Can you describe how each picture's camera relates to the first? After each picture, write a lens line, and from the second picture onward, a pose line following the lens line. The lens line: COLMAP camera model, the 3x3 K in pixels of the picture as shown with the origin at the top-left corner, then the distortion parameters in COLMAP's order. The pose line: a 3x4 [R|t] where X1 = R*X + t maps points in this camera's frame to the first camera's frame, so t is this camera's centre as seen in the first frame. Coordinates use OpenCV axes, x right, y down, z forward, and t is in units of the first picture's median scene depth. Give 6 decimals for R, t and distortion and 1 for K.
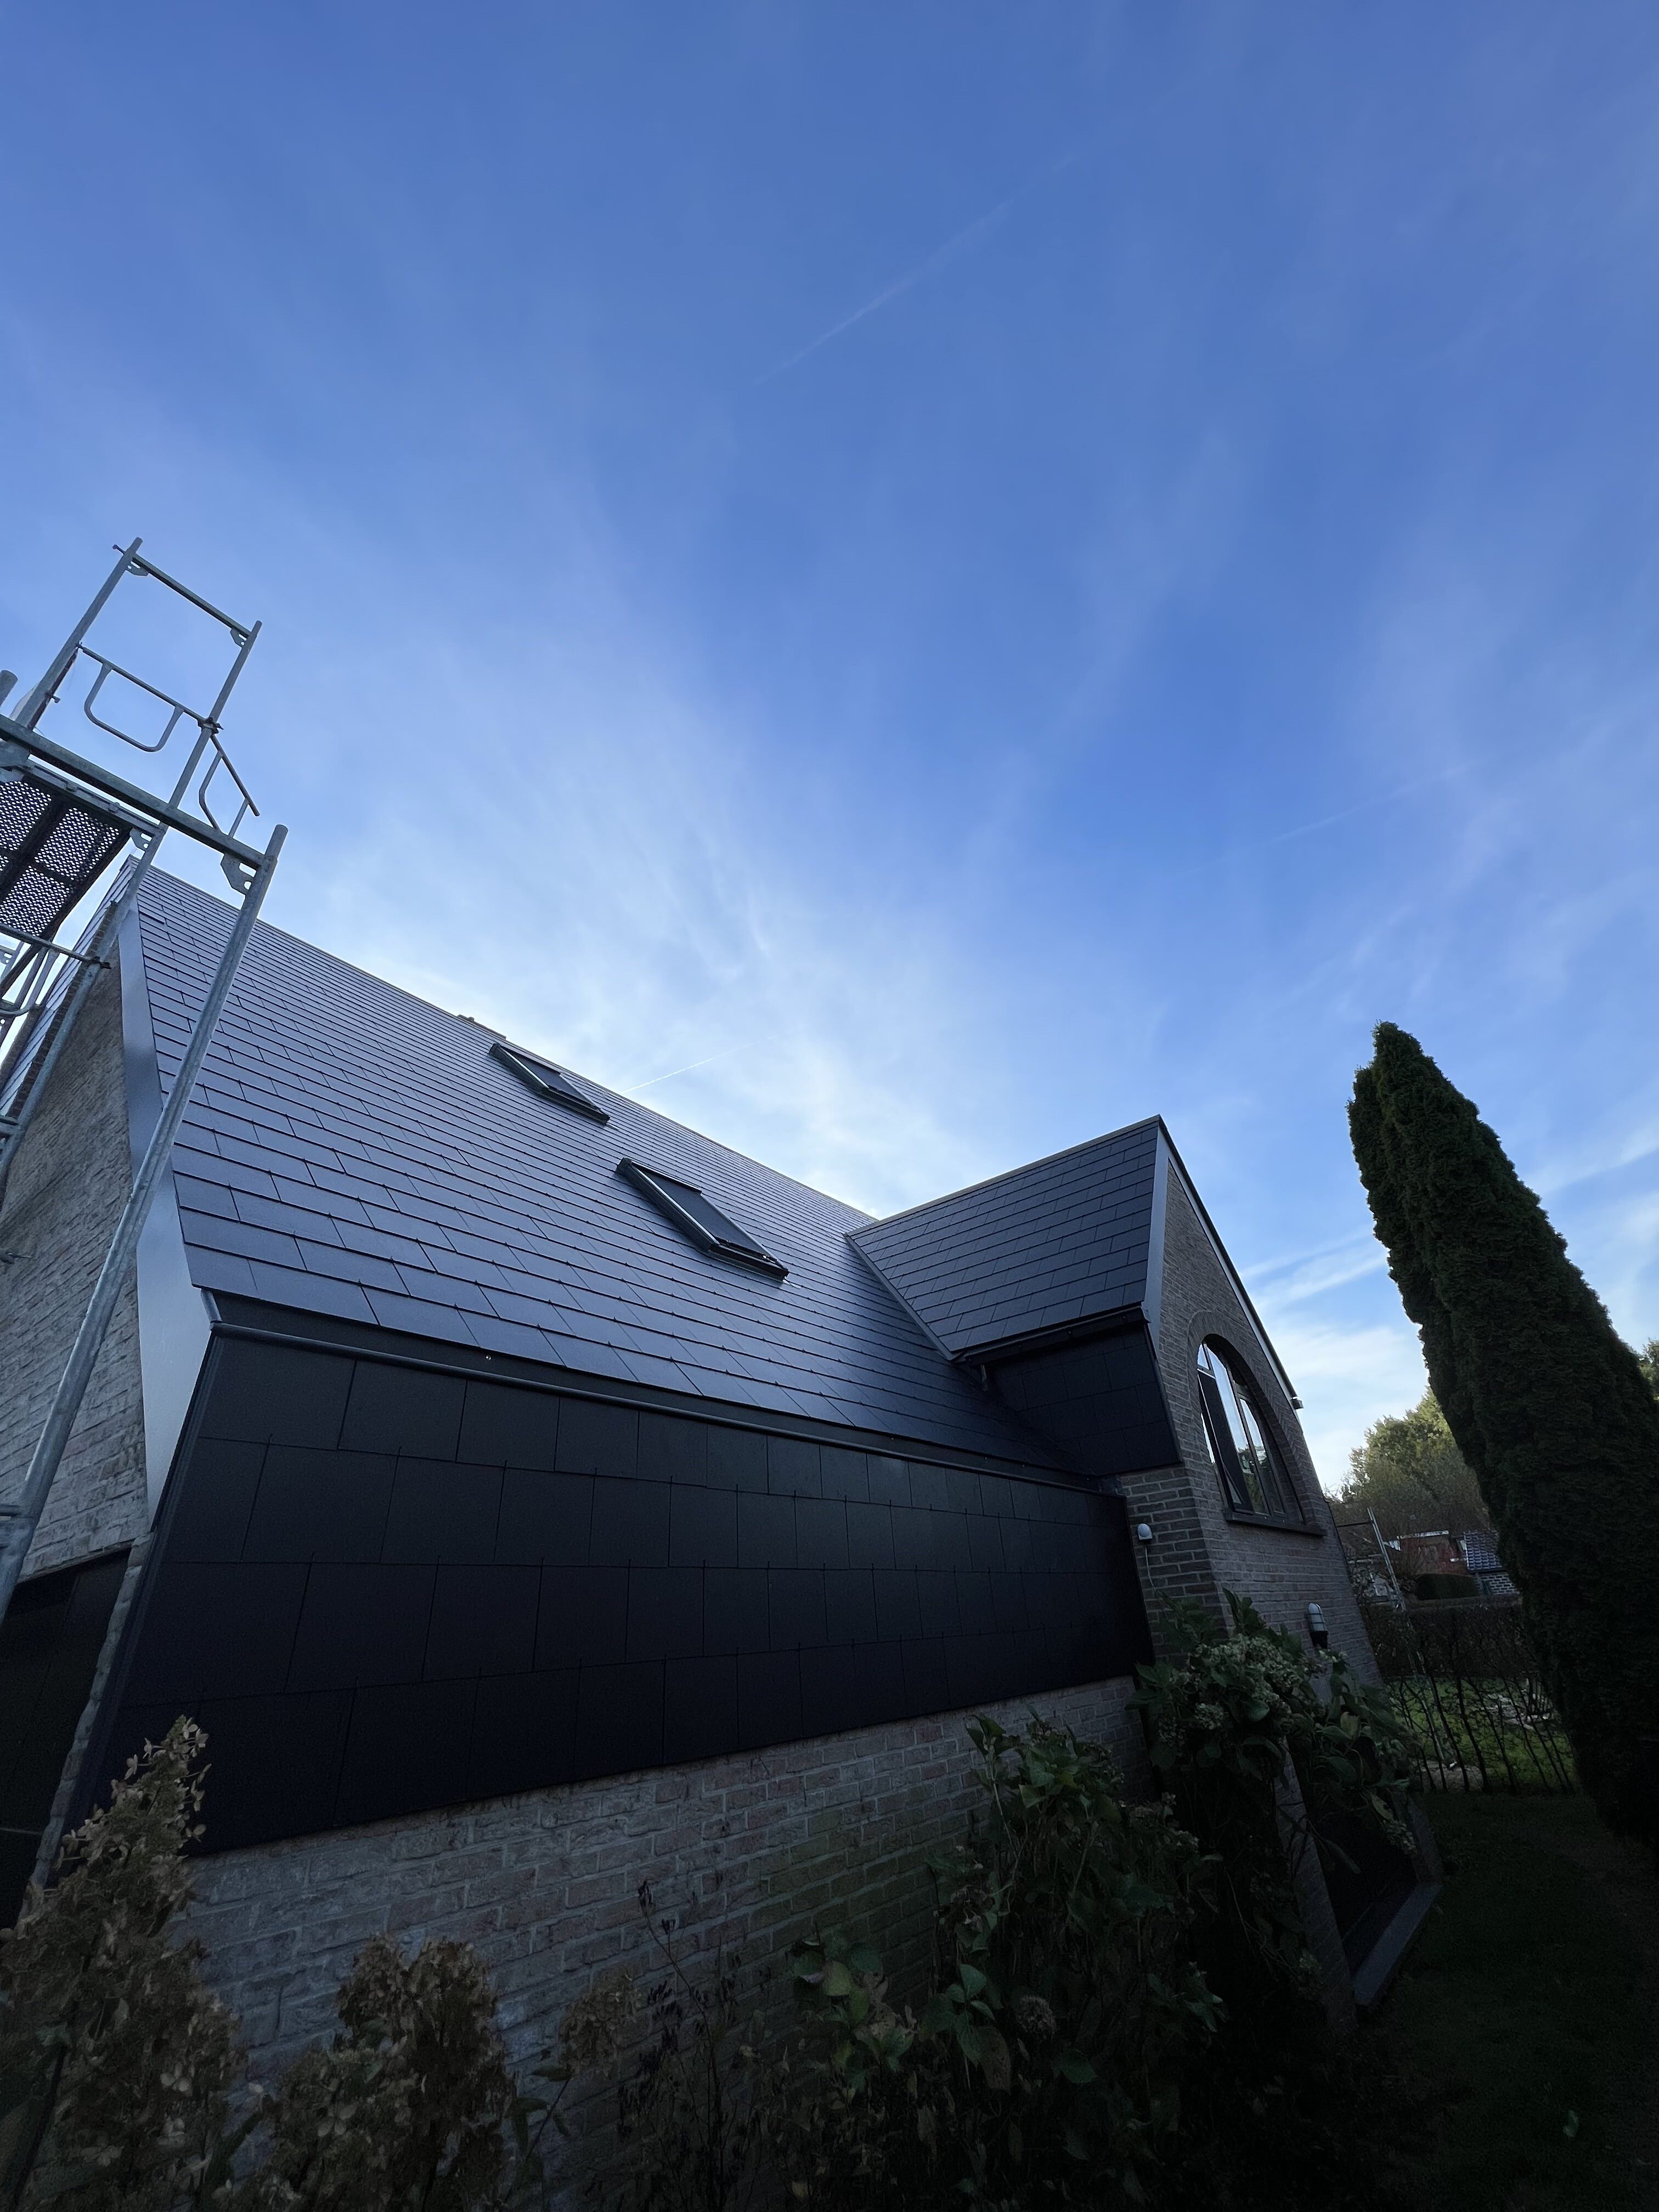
lens RADIAL K [[890.1, 0, 829.5], [0, 890.1, 1106.0], [0, 0, 1]] dist [0.000666, -0.000030]
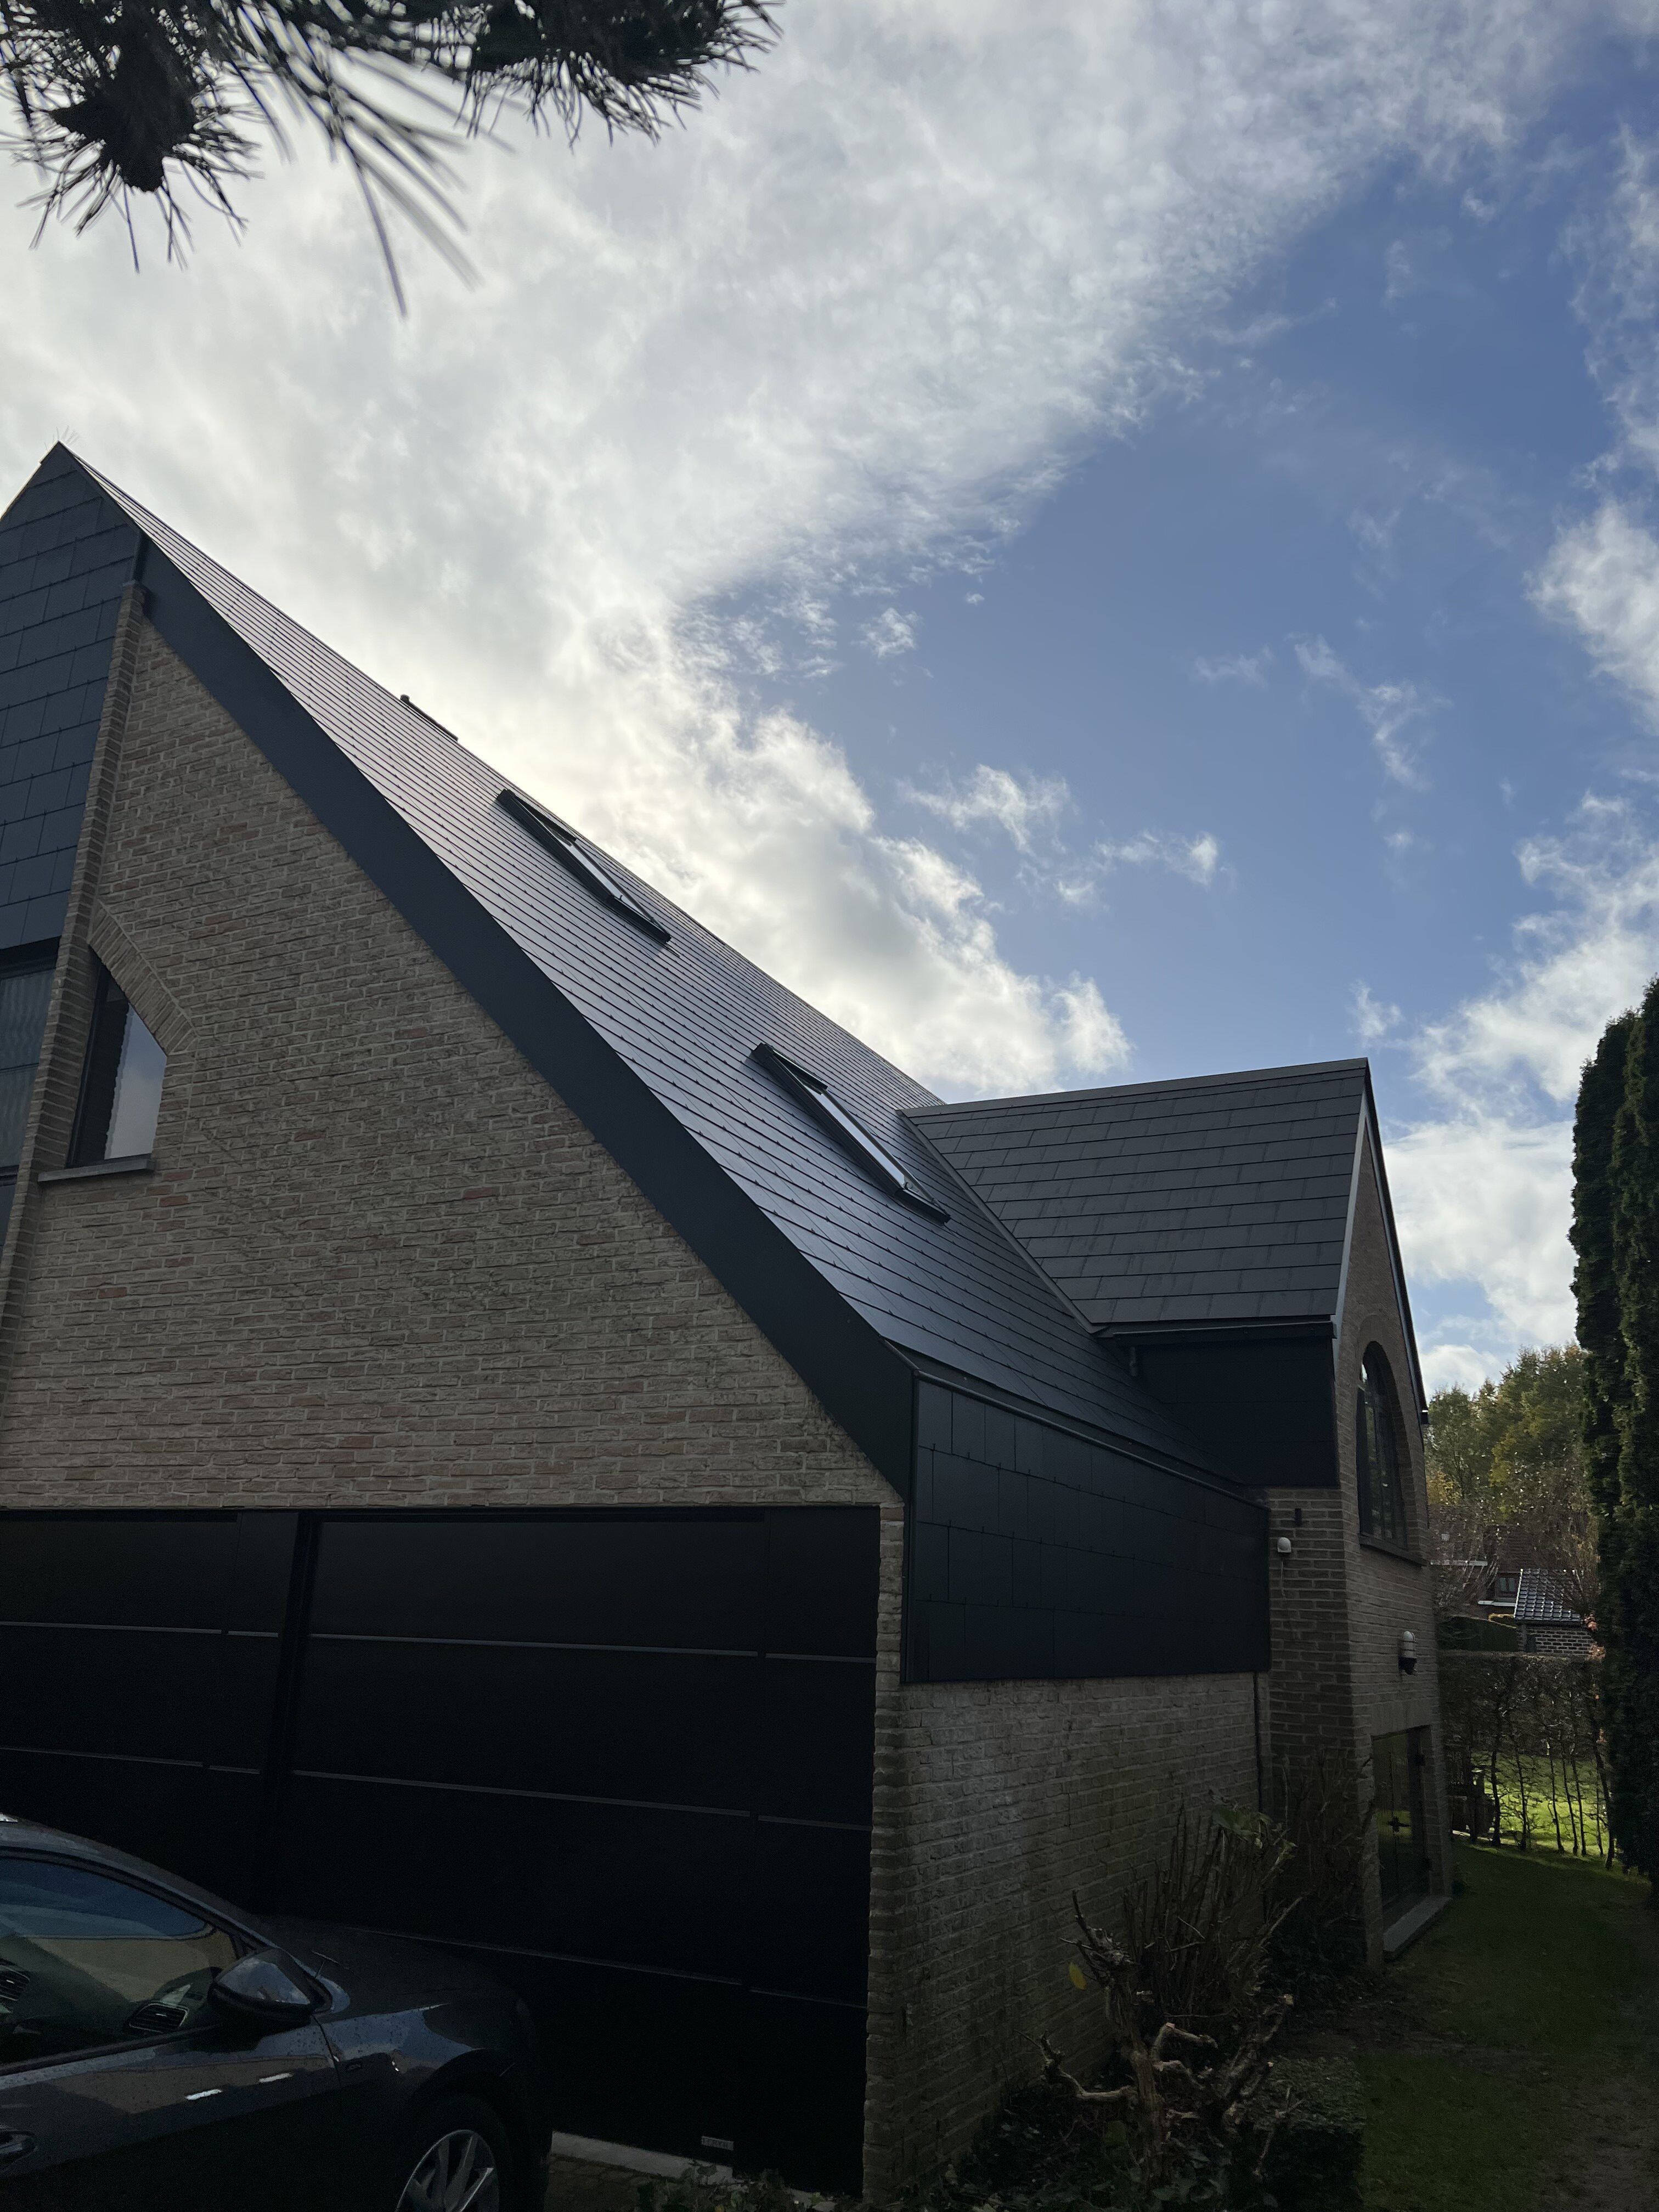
lens RADIAL K [[1659.3, 0, 814.7], [0, 1659.3, 1131.8], [0, 0, 1]] dist [0.061952, -0.067142]
pose [[0.973333, 0.159189, 0.165171, -0.489995], [-0.195720, 0.951844, 0.235980, -0.264178], [-0.119651, -0.262014, 0.957618, -0.532483]]
